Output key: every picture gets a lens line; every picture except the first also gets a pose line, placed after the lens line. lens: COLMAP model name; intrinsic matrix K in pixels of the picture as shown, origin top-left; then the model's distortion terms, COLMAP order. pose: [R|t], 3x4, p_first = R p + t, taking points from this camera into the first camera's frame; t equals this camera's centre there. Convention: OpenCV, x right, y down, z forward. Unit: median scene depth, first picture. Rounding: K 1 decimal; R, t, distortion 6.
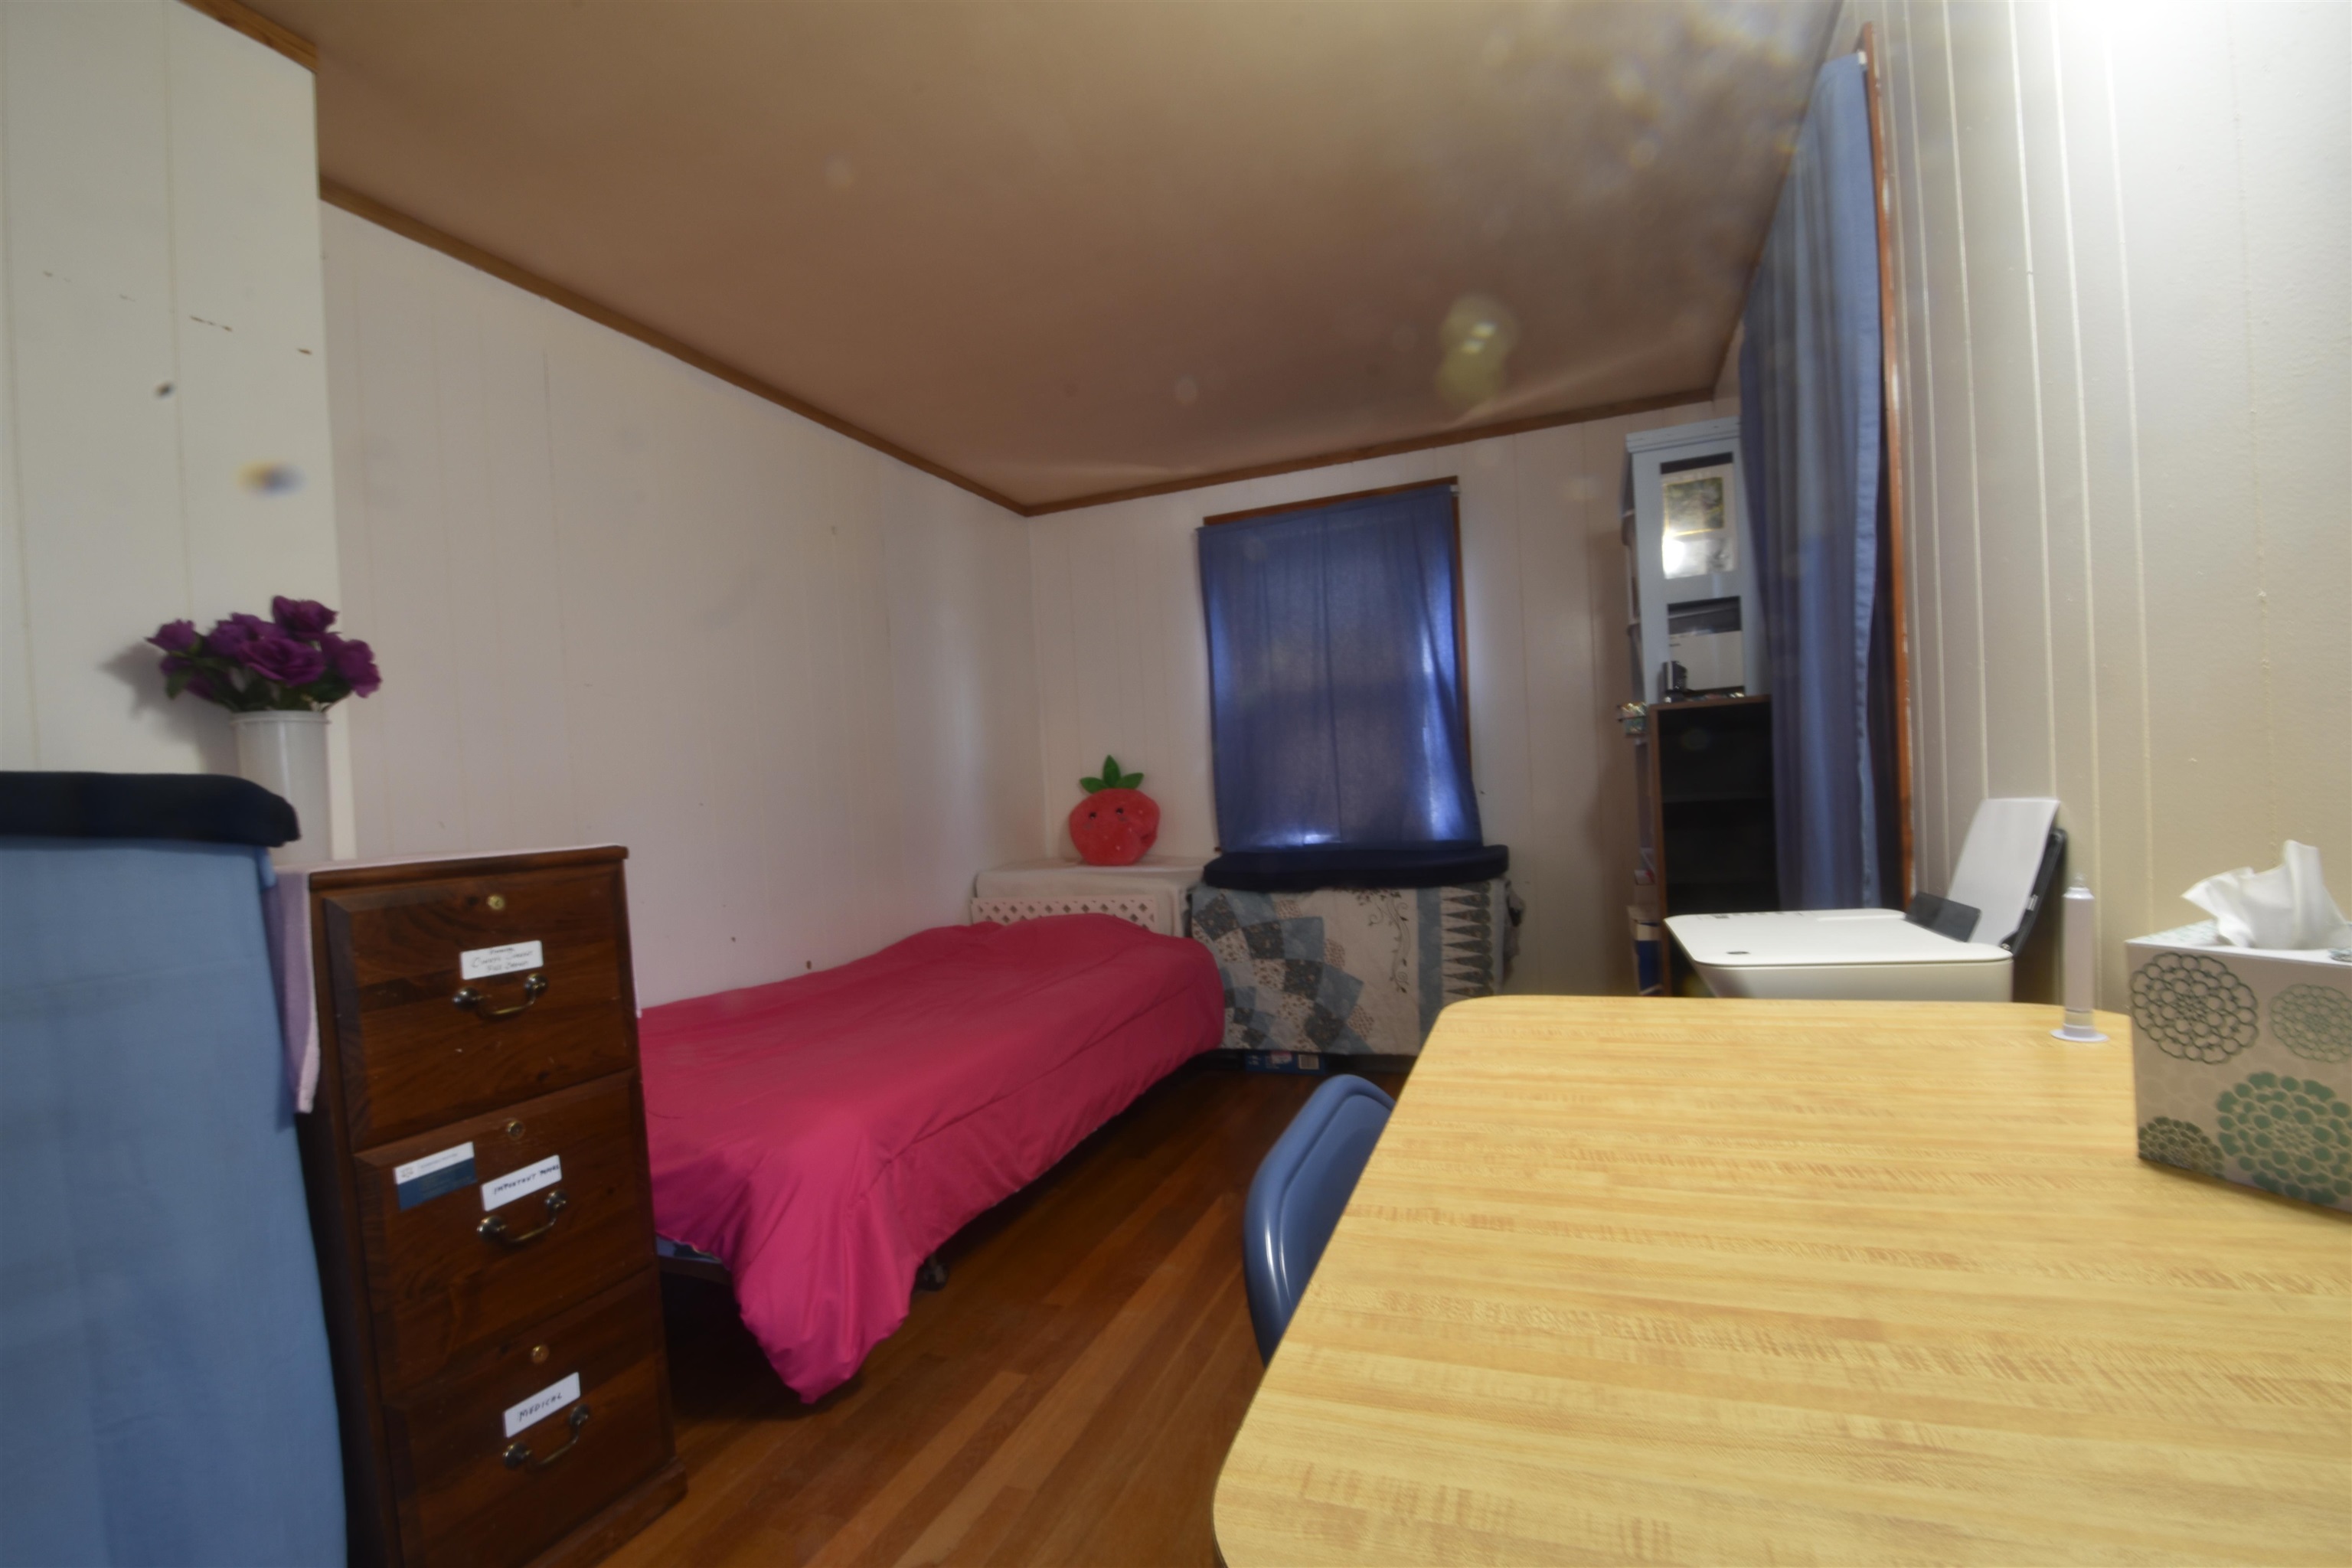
lens RADIAL K [[1033.6, 0, 1171.0], [0, 1033.6, 813.6], [0, 0, 1]] dist [0.011537, -0.018798]
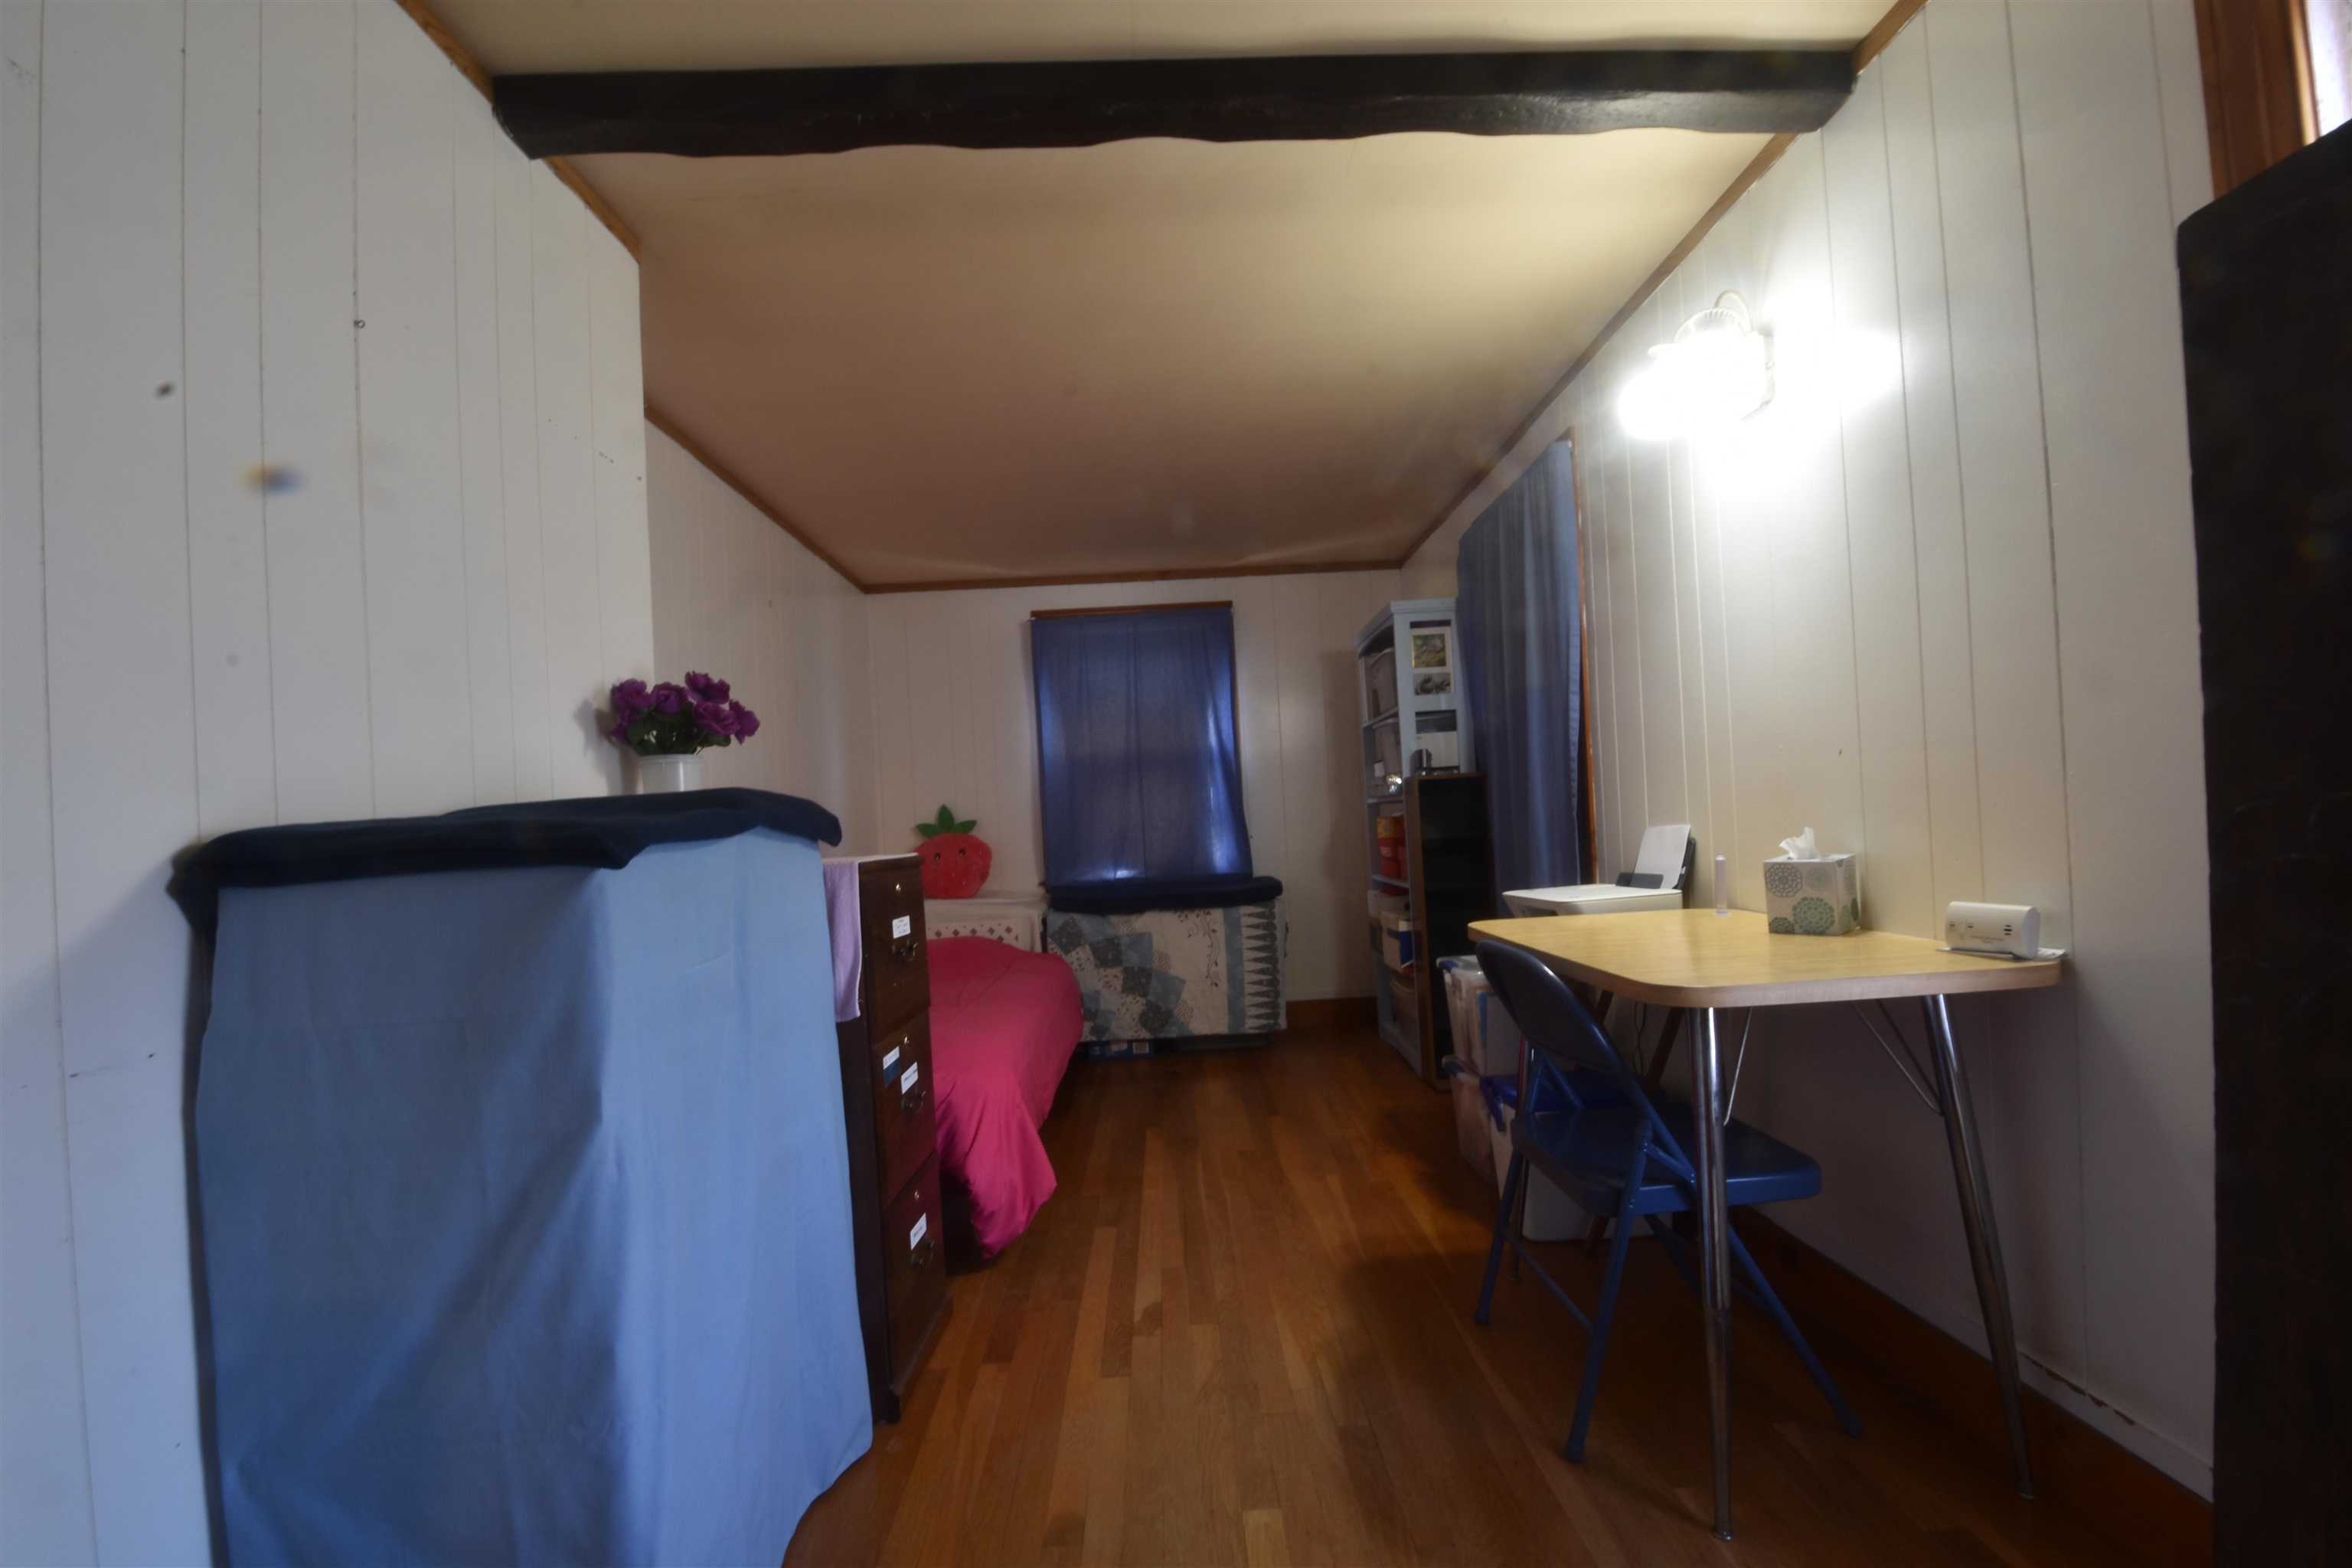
lens RADIAL K [[1033.6, 0, 1171.0], [0, 1033.6, 813.6], [0, 0, 1]] dist [0.011537, -0.018798]
pose [[0.924279, 0.014856, 0.381429, -0.324837], [0.006917, 0.998427, -0.055647, 0.024266], [-0.381656, 0.054071, 0.922722, -0.204028]]
